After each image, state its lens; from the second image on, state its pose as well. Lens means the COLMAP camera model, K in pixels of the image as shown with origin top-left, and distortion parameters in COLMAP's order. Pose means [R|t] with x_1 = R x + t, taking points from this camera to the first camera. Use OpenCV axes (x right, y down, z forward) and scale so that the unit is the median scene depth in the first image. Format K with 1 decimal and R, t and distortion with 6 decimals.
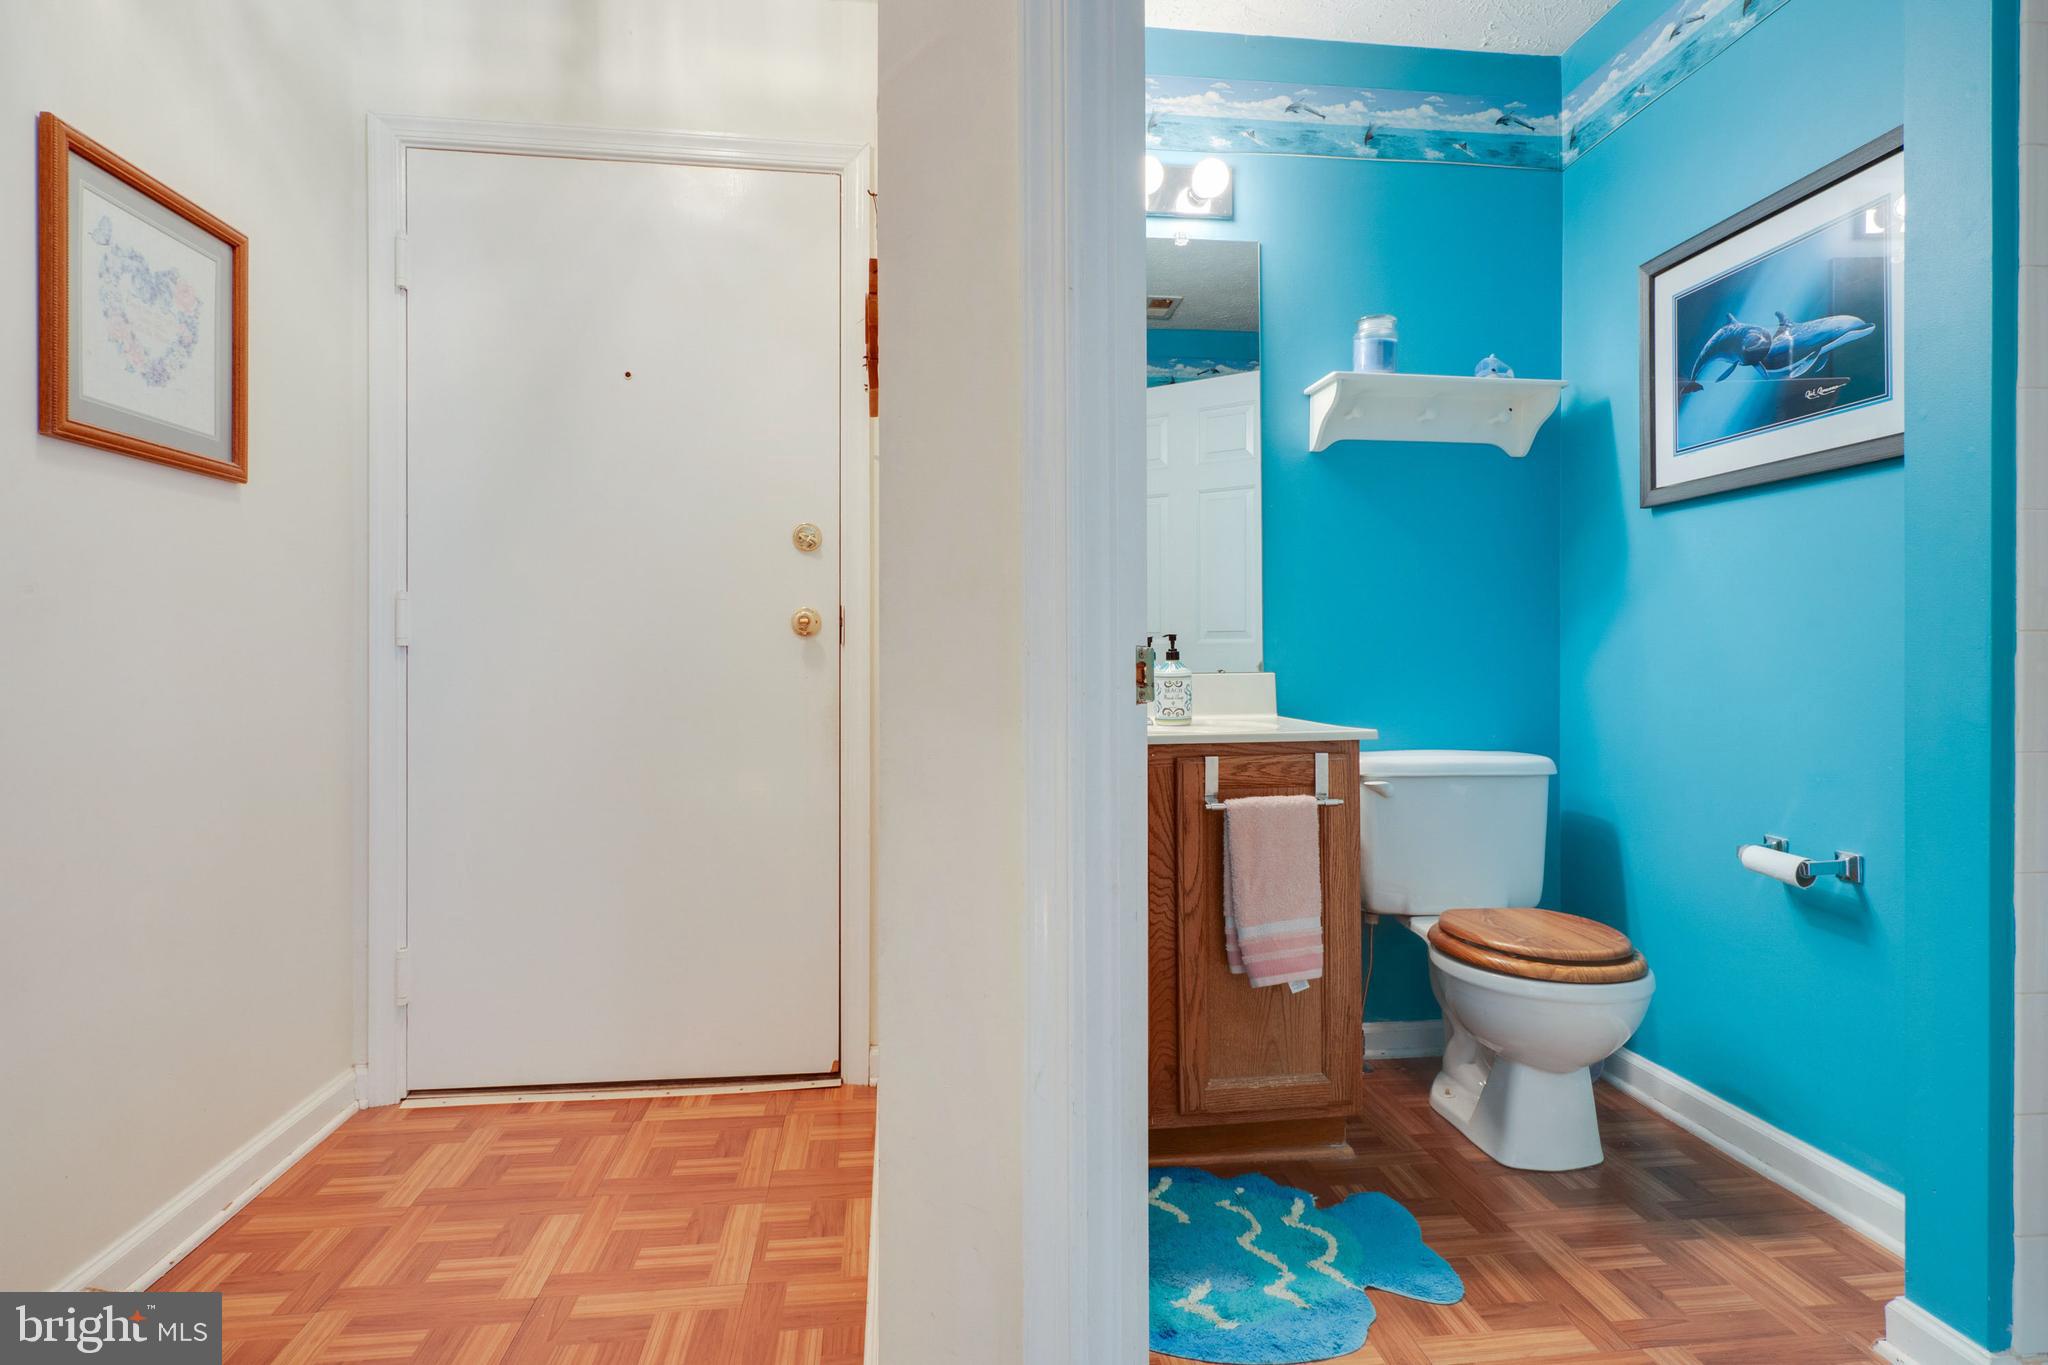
lens RADIAL K [[1085.3, 0, 1020.6], [0, 1085.3, 671.5], [0, 0, 1]] dist [0.003069, -0.001952]
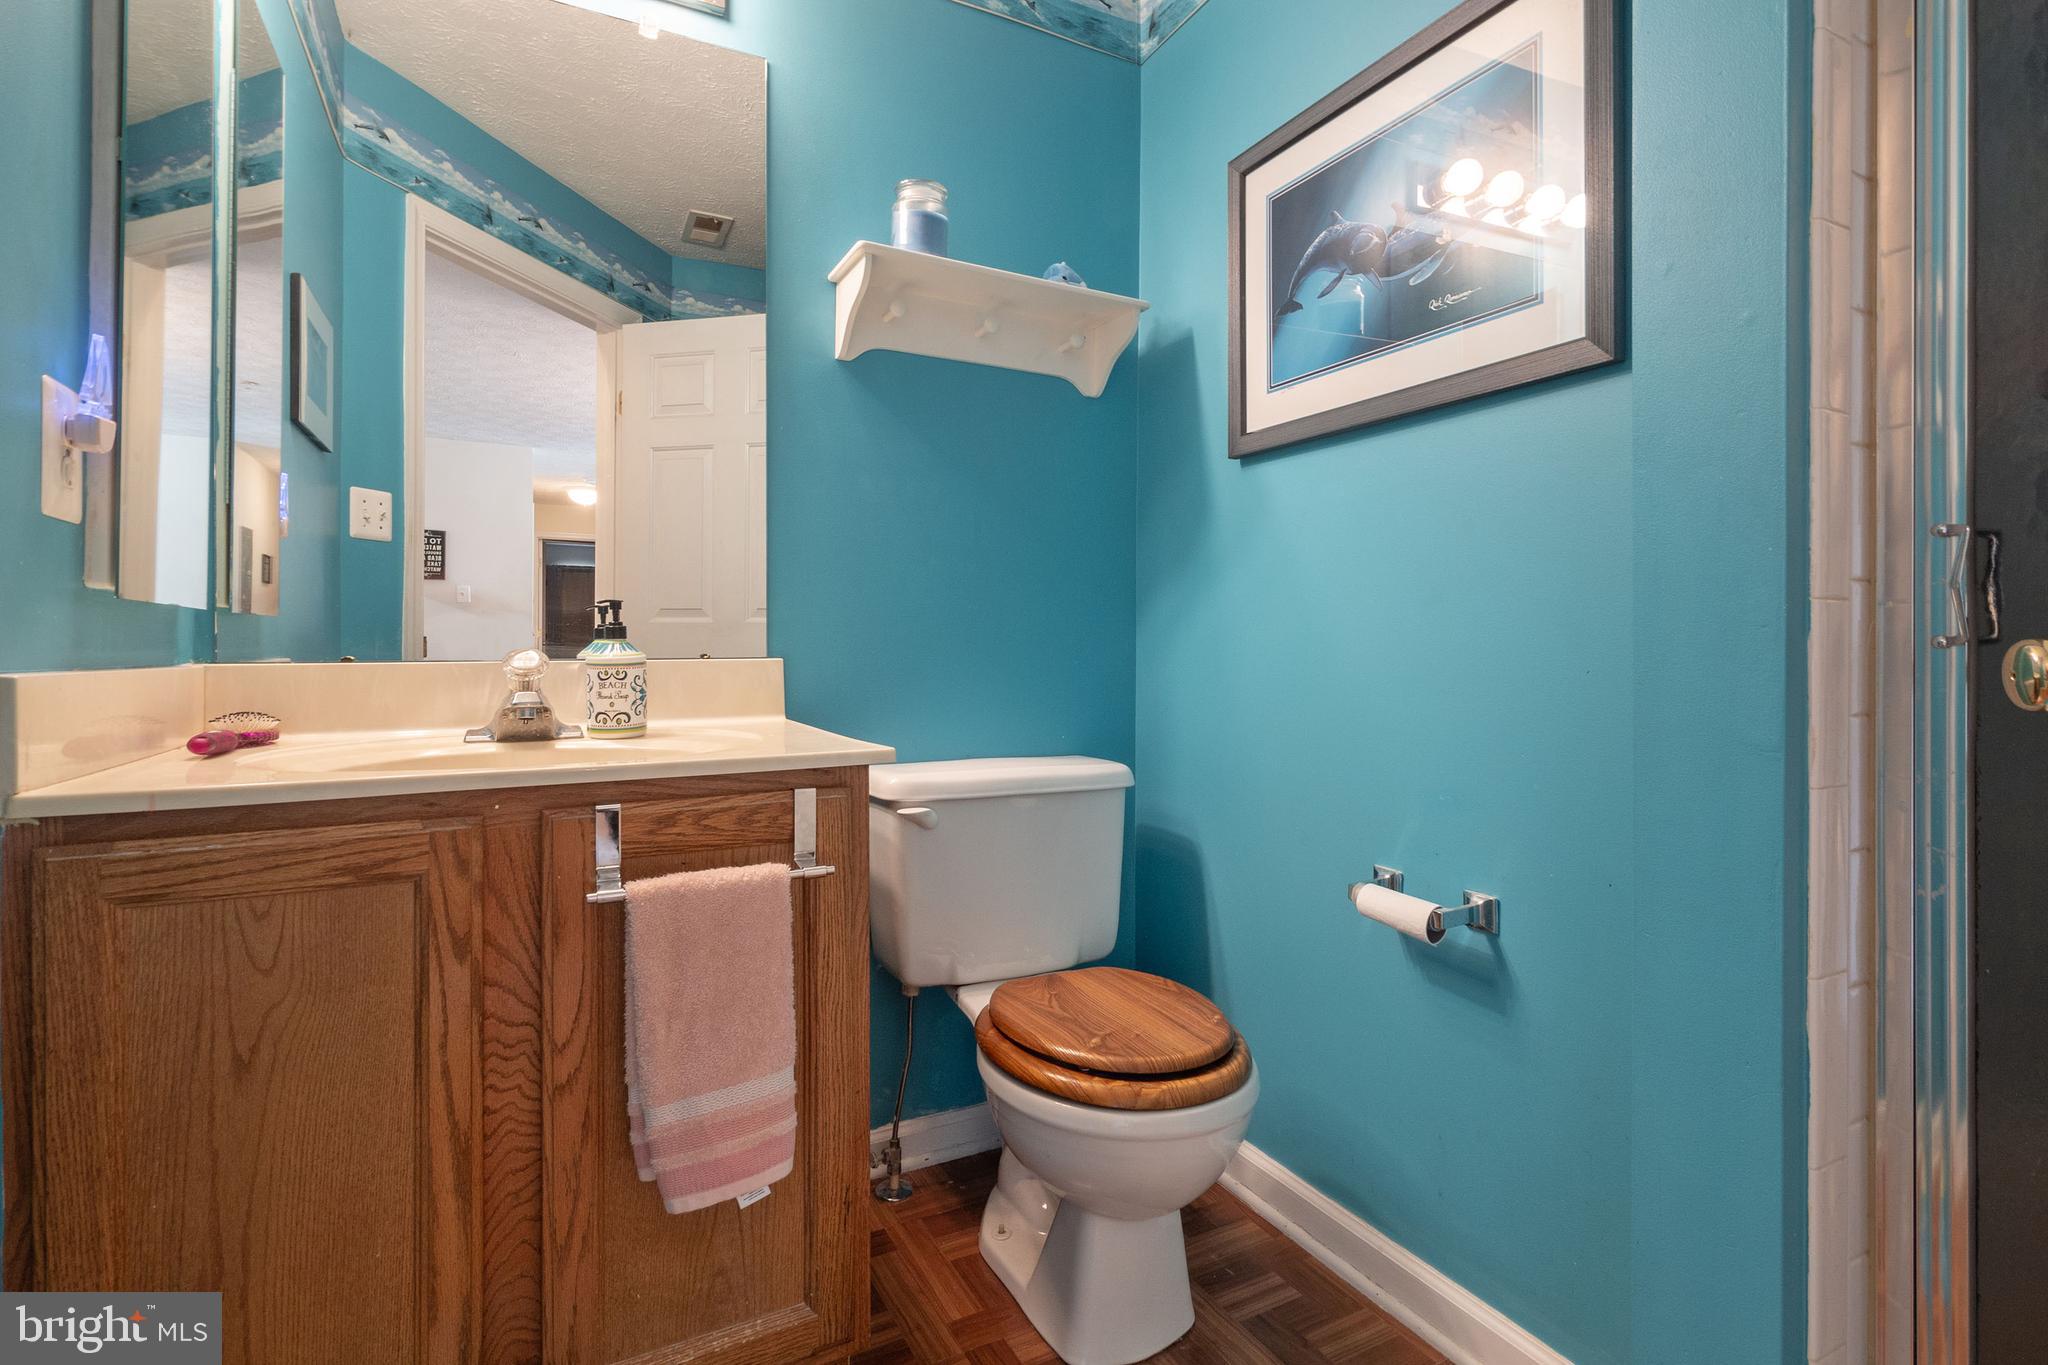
lens RADIAL K [[933.6, 0, 1021.7], [0, 933.6, 666.4], [0, 0, 1]] dist [0.004071, 0.001006]
pose [[0.934696, 0.000169, 0.355447, 0.194126], [-0.004352, 0.999930, 0.010968, -0.000847], [-0.355420, -0.011798, 0.934632, 0.438260]]
